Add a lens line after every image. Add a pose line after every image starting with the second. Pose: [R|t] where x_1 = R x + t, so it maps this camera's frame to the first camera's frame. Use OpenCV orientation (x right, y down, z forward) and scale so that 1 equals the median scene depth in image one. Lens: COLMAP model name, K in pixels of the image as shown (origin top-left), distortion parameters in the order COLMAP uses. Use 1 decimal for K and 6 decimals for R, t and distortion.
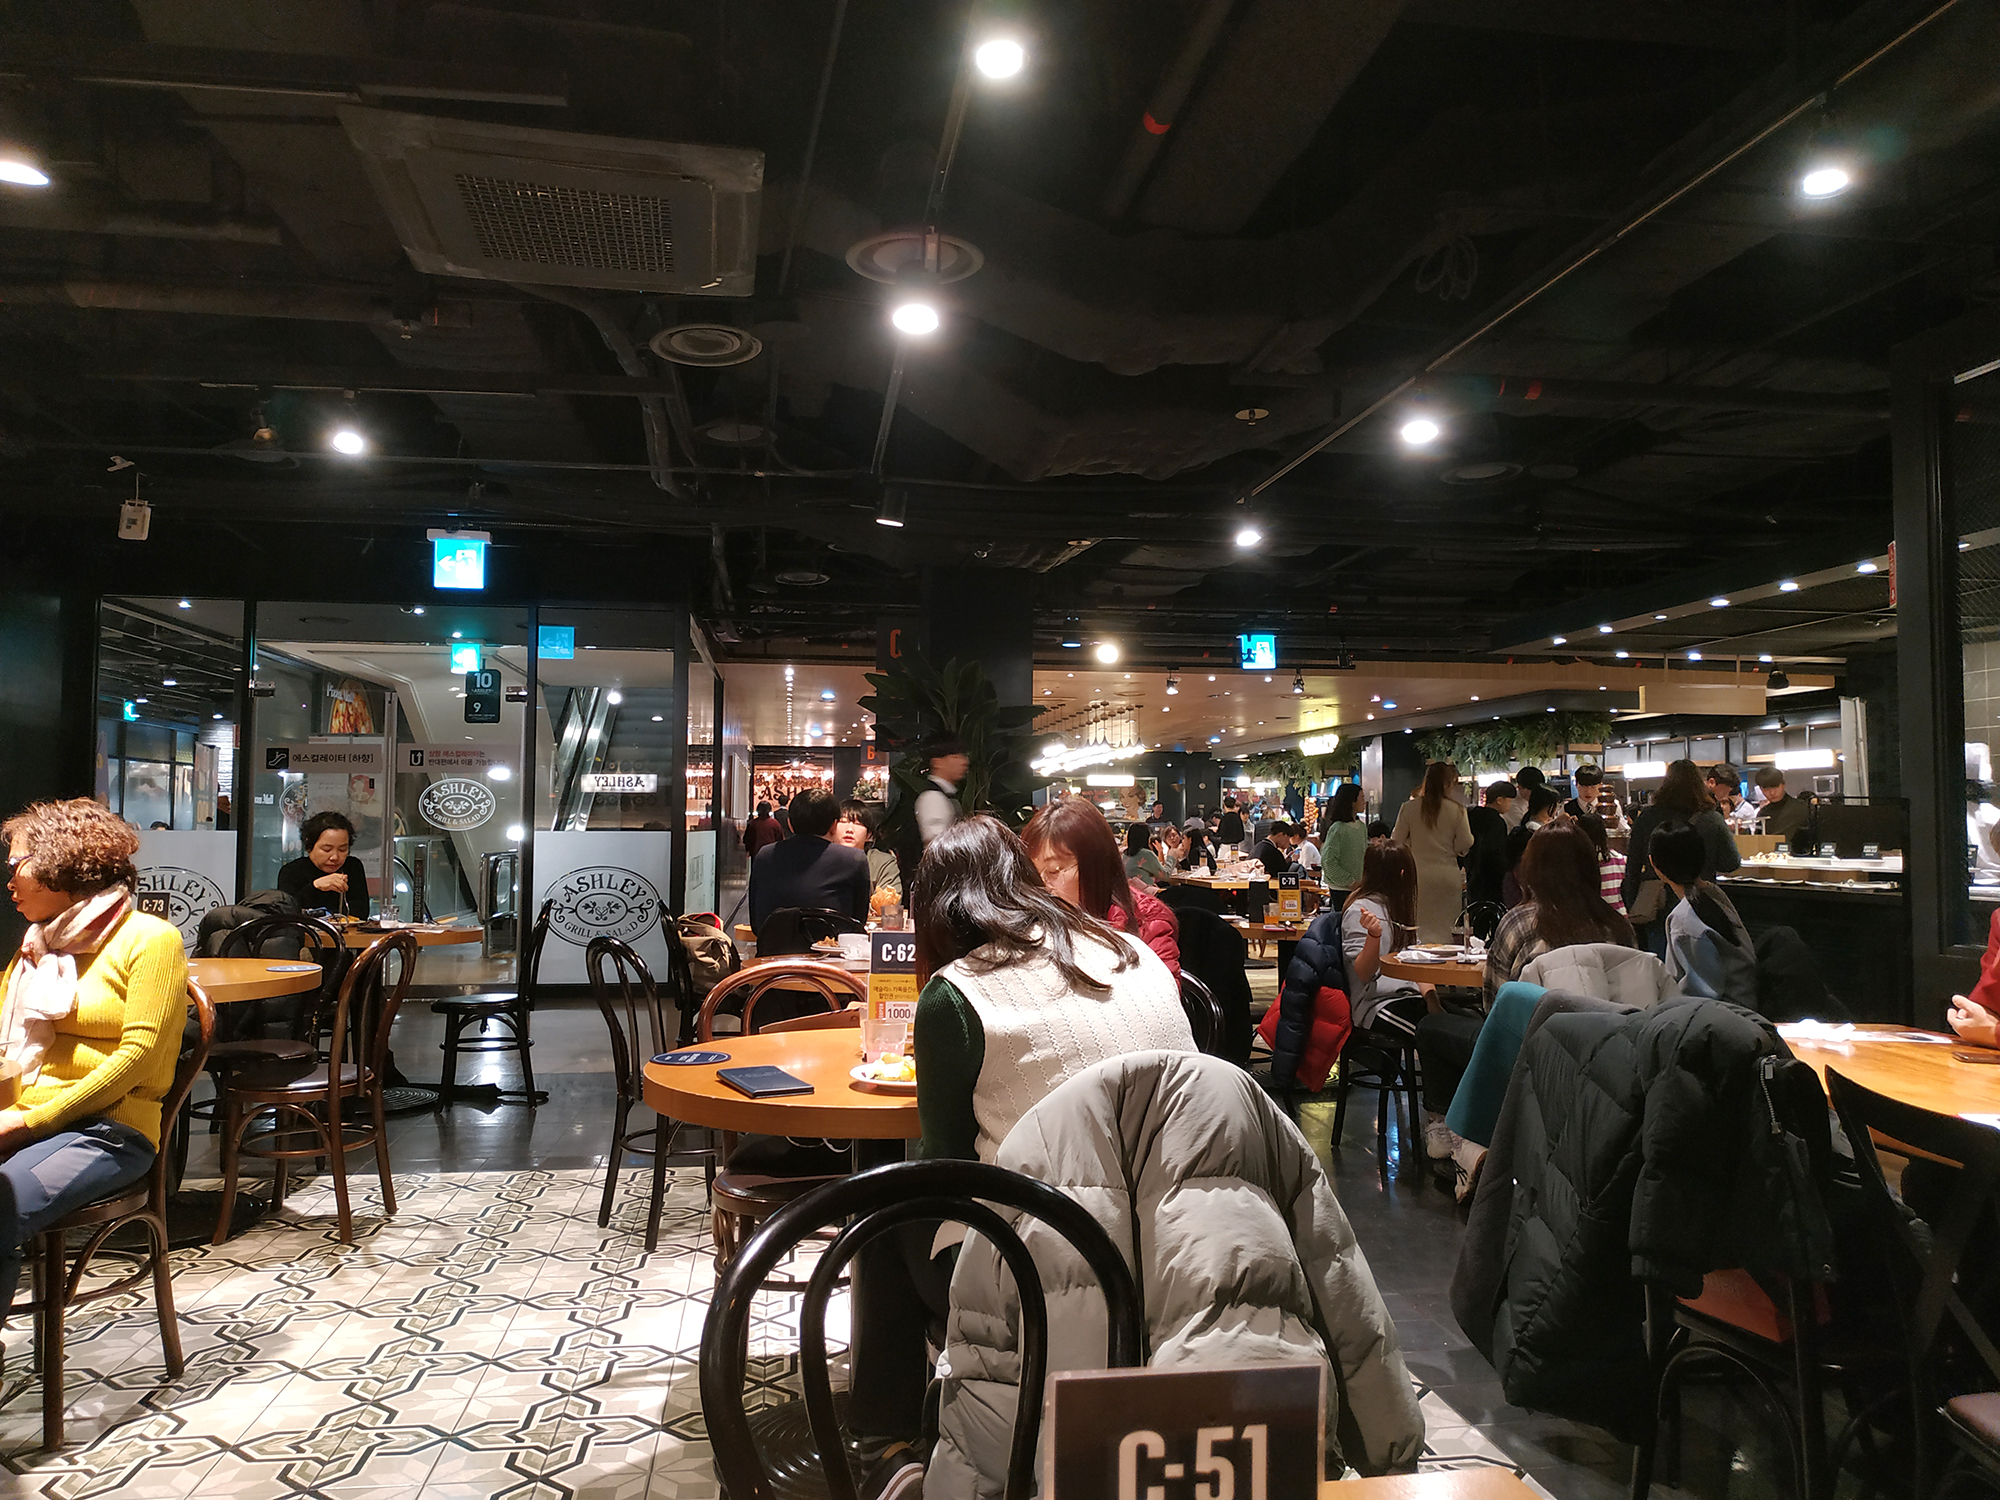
lens RADIAL K [[1441.1, 0, 997.2], [0, 1441.1, 750.0], [0, 0, 1]] dist [0.002915, 0.000050]
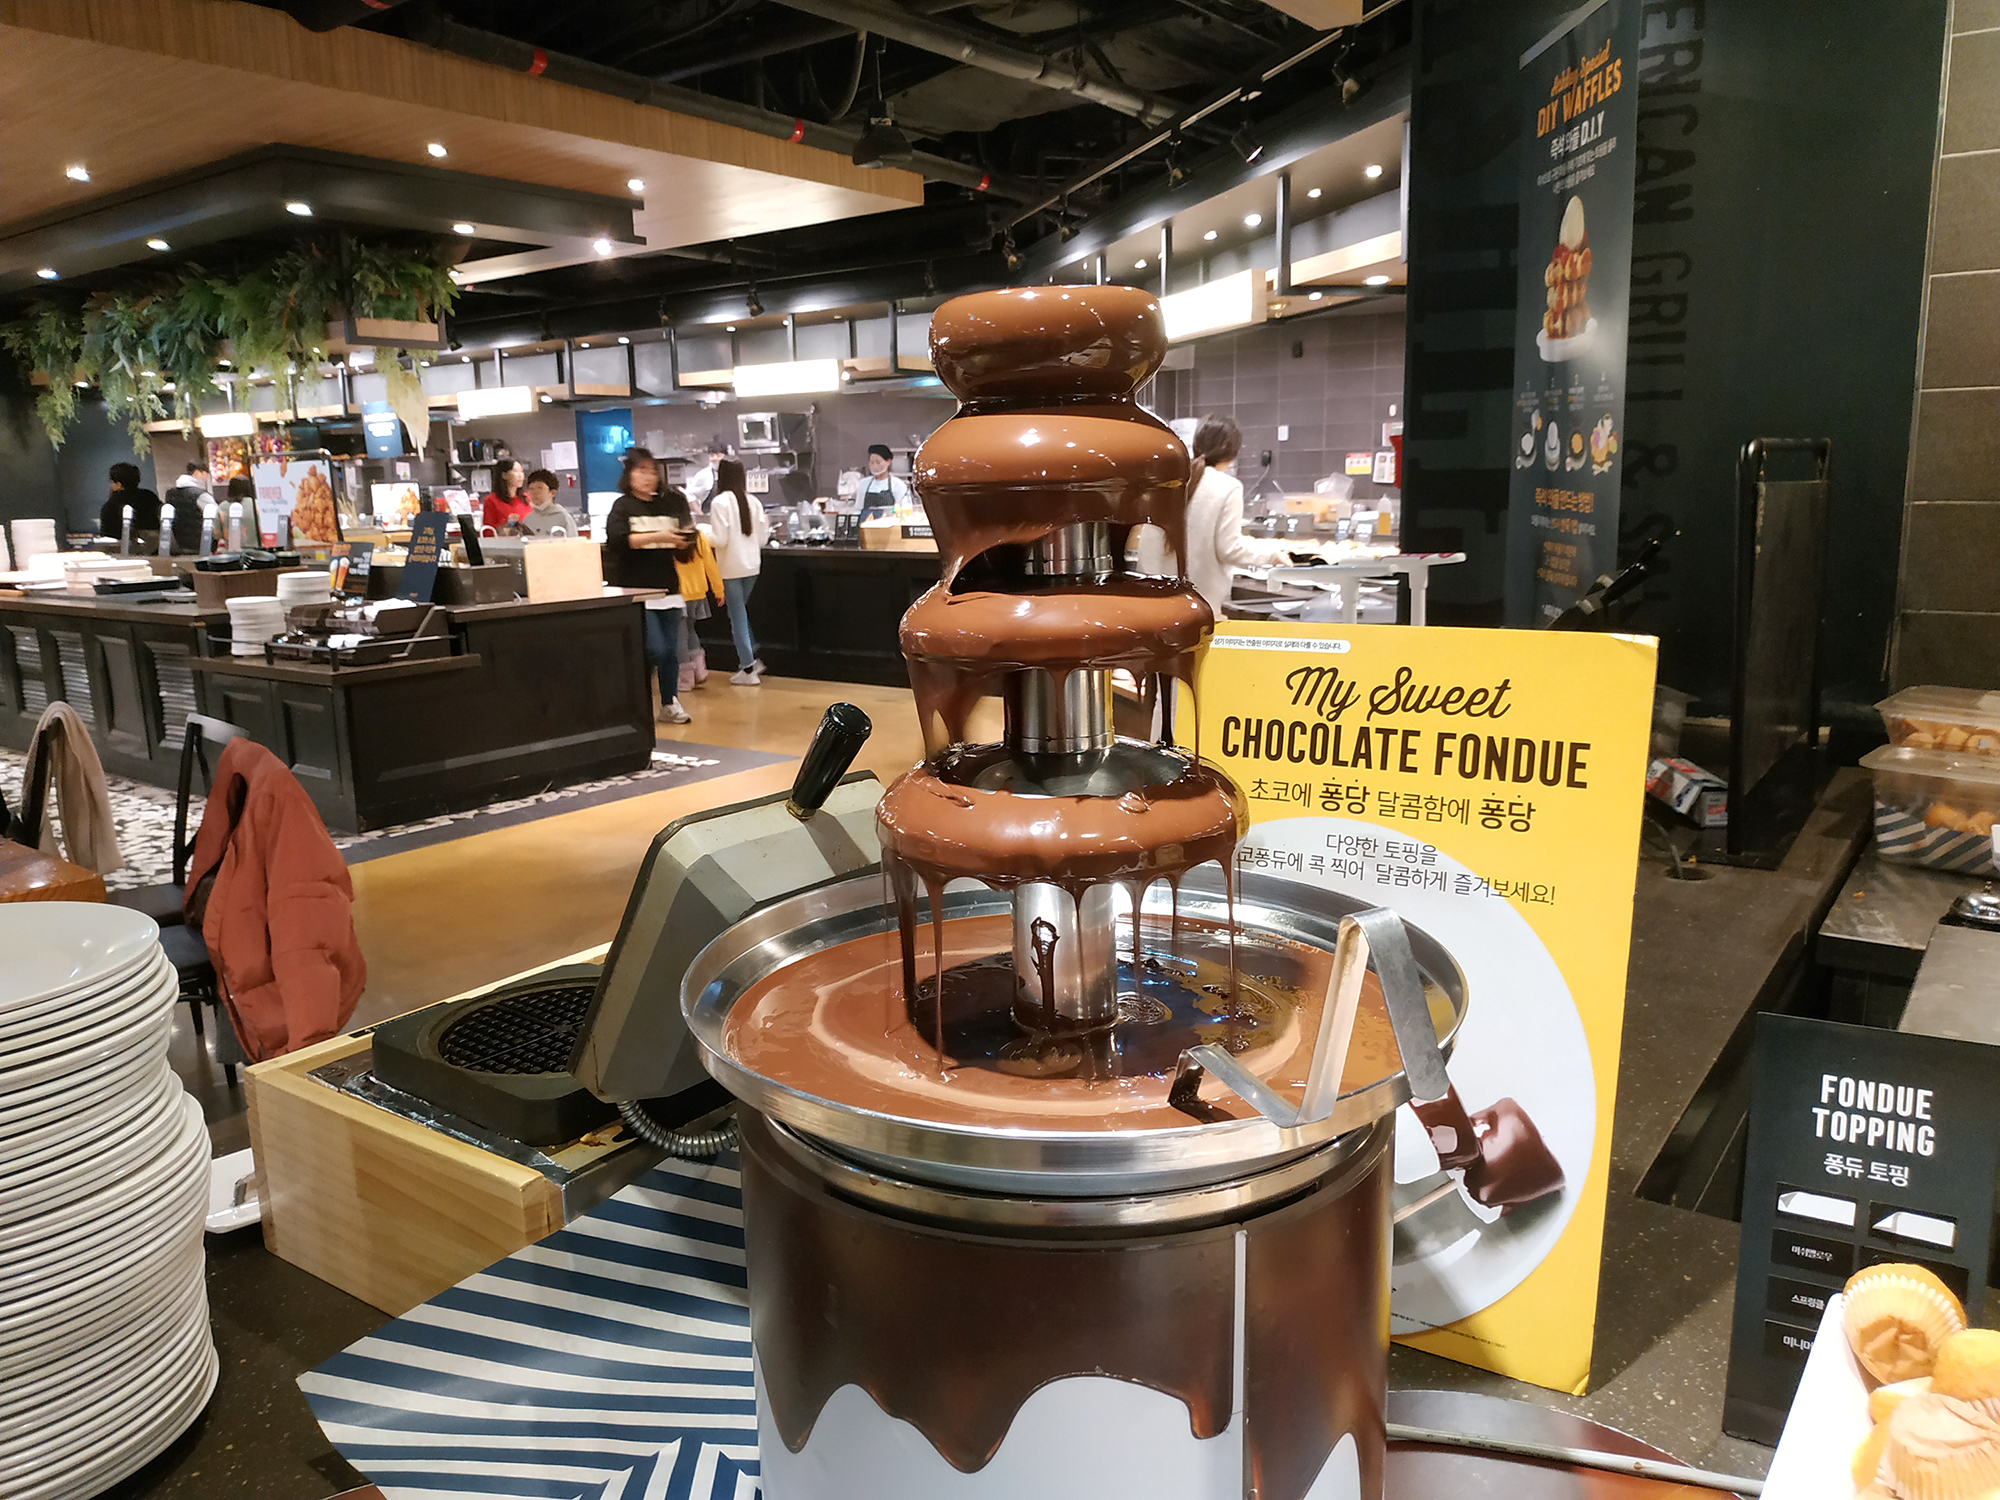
lens RADIAL K [[1441.1, 0, 997.2], [0, 1441.1, 749.9], [0, 0, 1]] dist [0.002915, 0.000050]
pose [[0.705089, -0.160185, 0.690790, 0.209328], [-0.005465, 0.972896, 0.231179, 0.017492], [-0.709098, -0.166777, 0.685103, 0.536790]]
